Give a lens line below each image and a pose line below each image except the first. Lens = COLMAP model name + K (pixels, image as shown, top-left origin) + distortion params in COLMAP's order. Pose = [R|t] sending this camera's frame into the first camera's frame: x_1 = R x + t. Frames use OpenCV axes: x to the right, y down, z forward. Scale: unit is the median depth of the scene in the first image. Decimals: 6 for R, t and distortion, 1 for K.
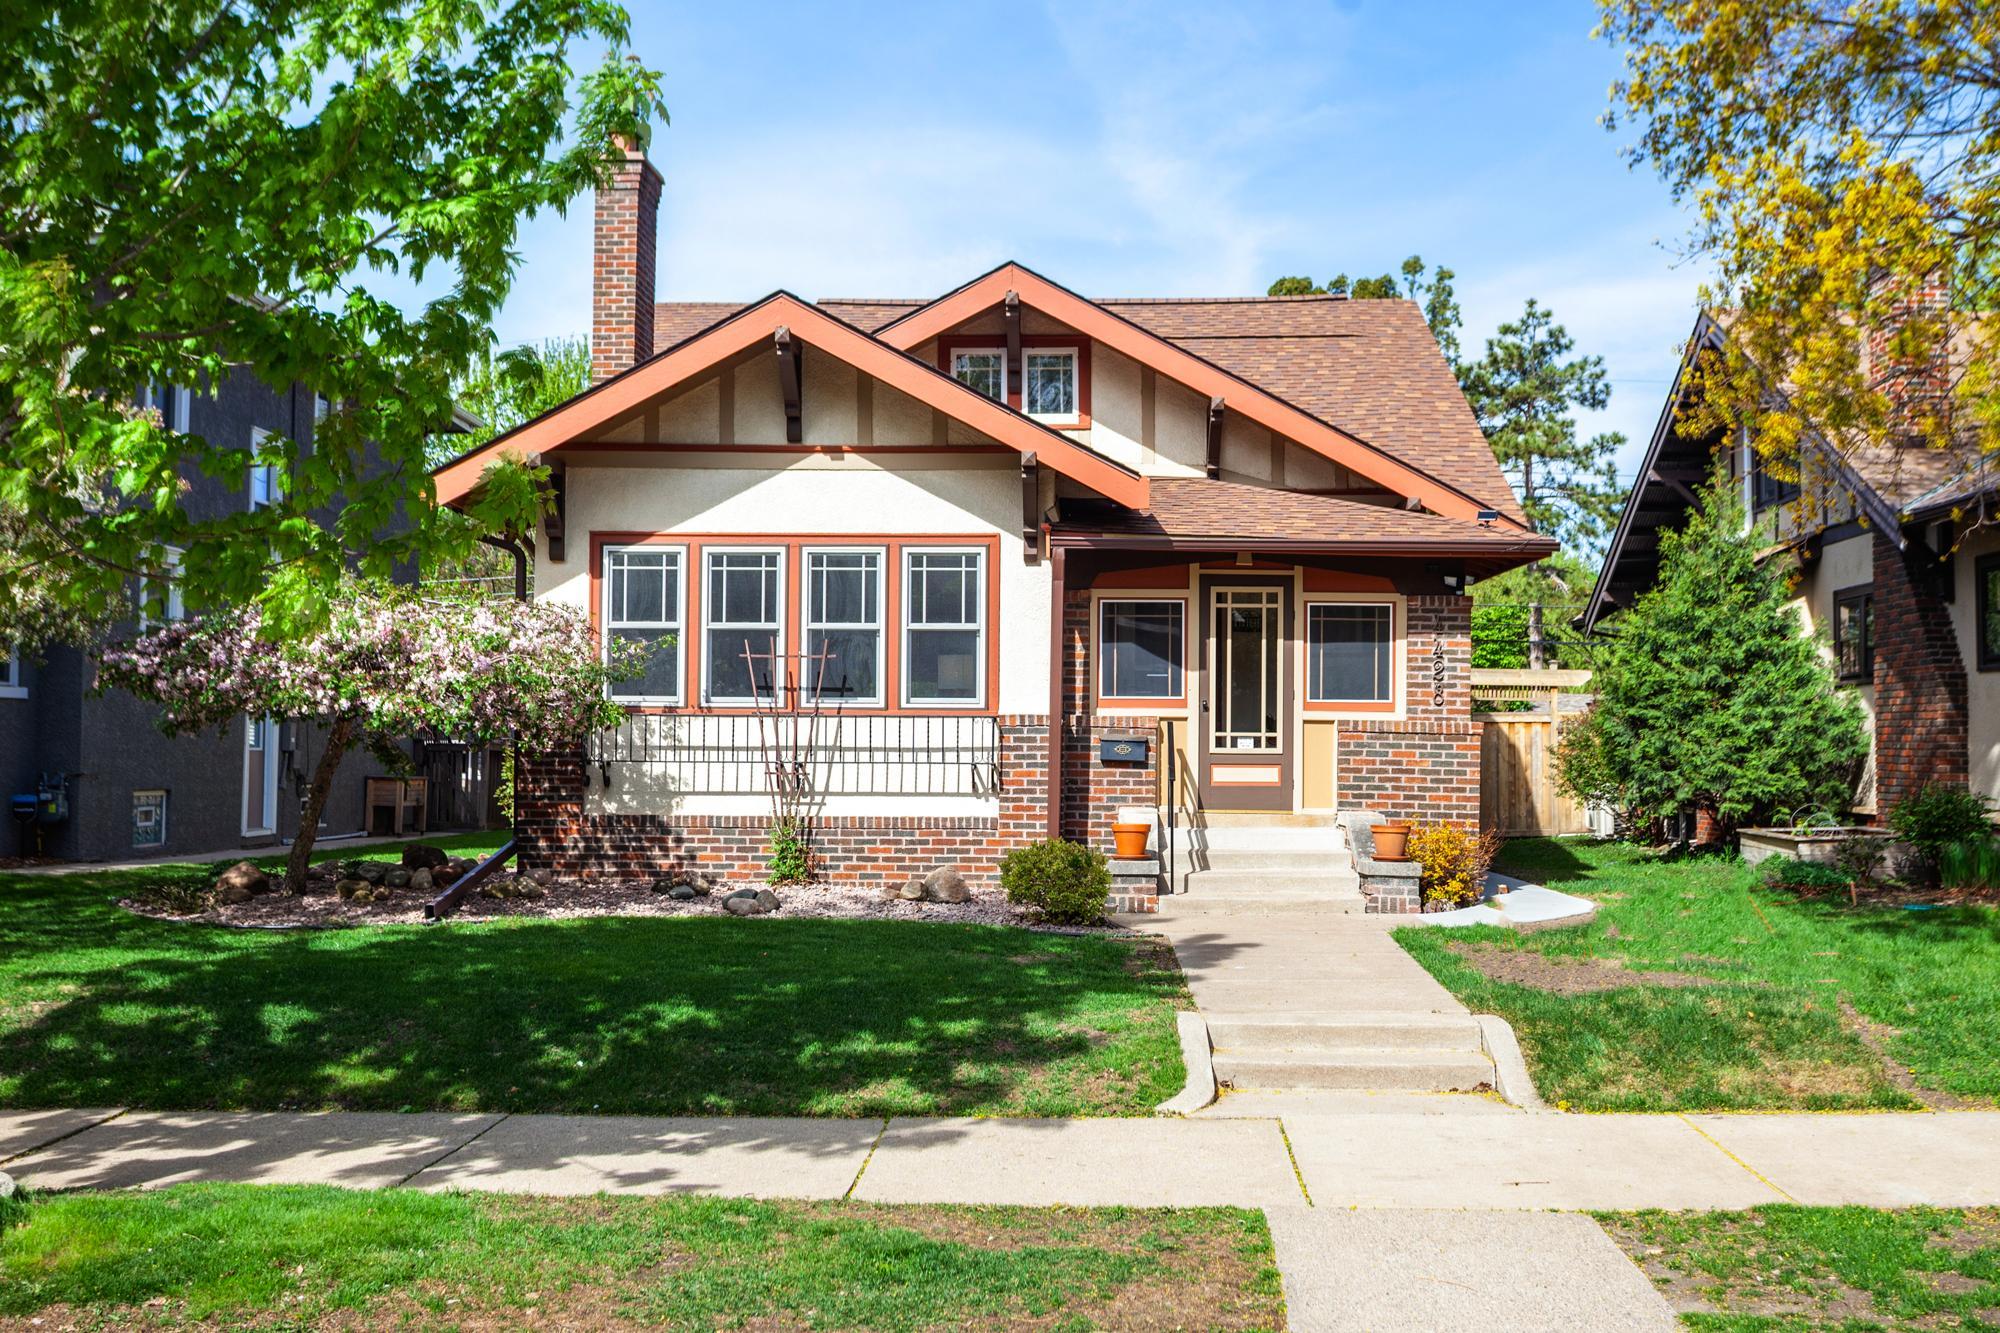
lens RADIAL K [[2030.6, 0, 1015.8], [0, 2030.6, 660.6], [0, 0, 1]] dist [0.048217, 0.000000]
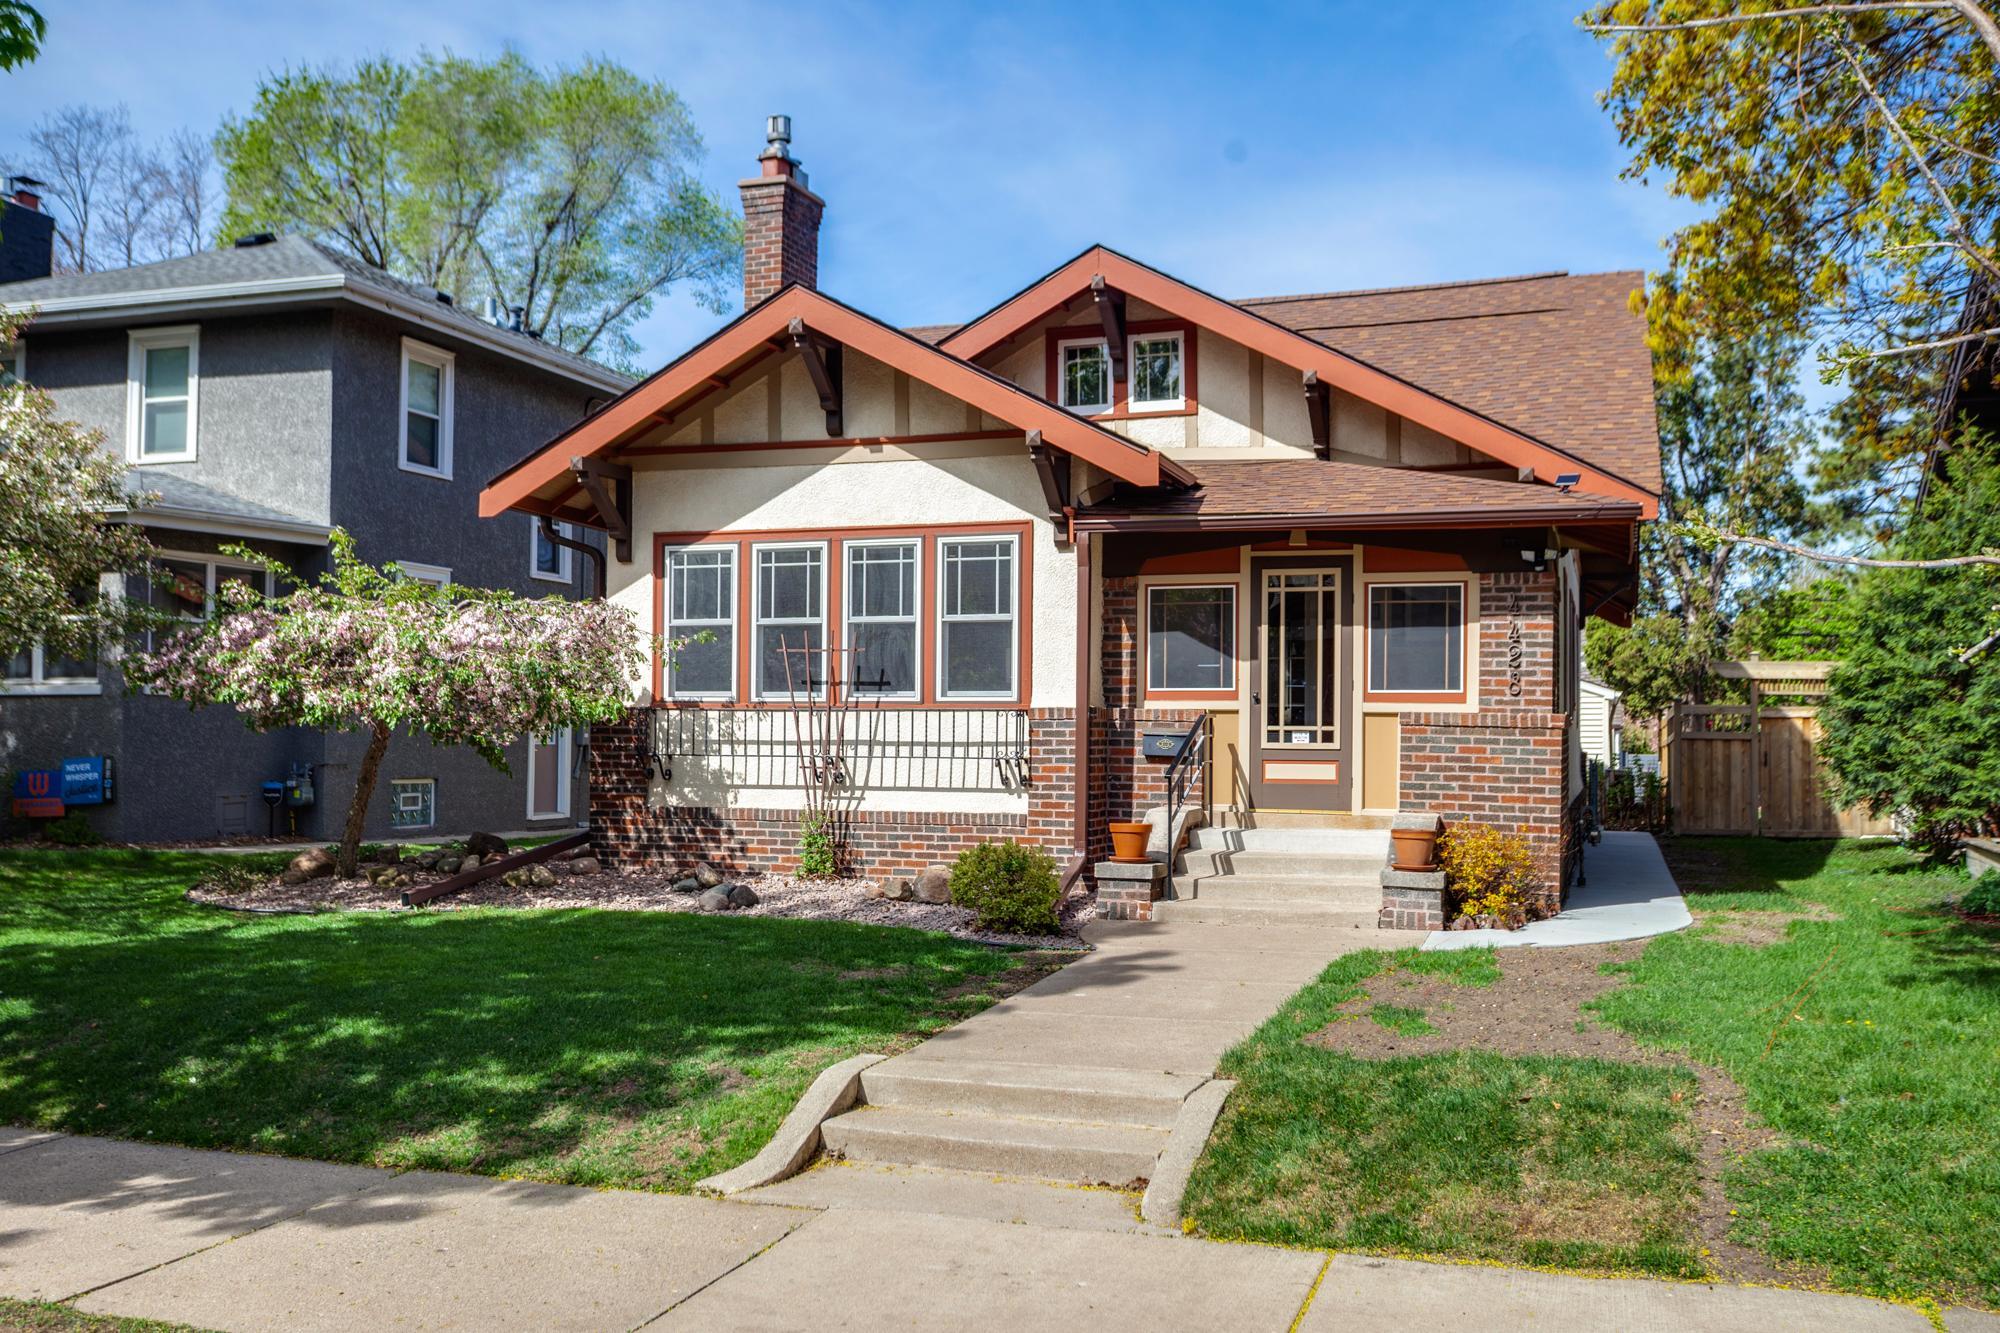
lens RADIAL K [[1705.3, 0, 1011.1], [0, 1705.3, 700.8], [0, 0, 1]] dist [0.059491, 0.014584]
pose [[0.957520, -0.005779, -0.288308, 0.215075], [0.010521, 0.999834, 0.014901, 0.010930], [0.288174, -0.017301, 0.957422, 0.219750]]
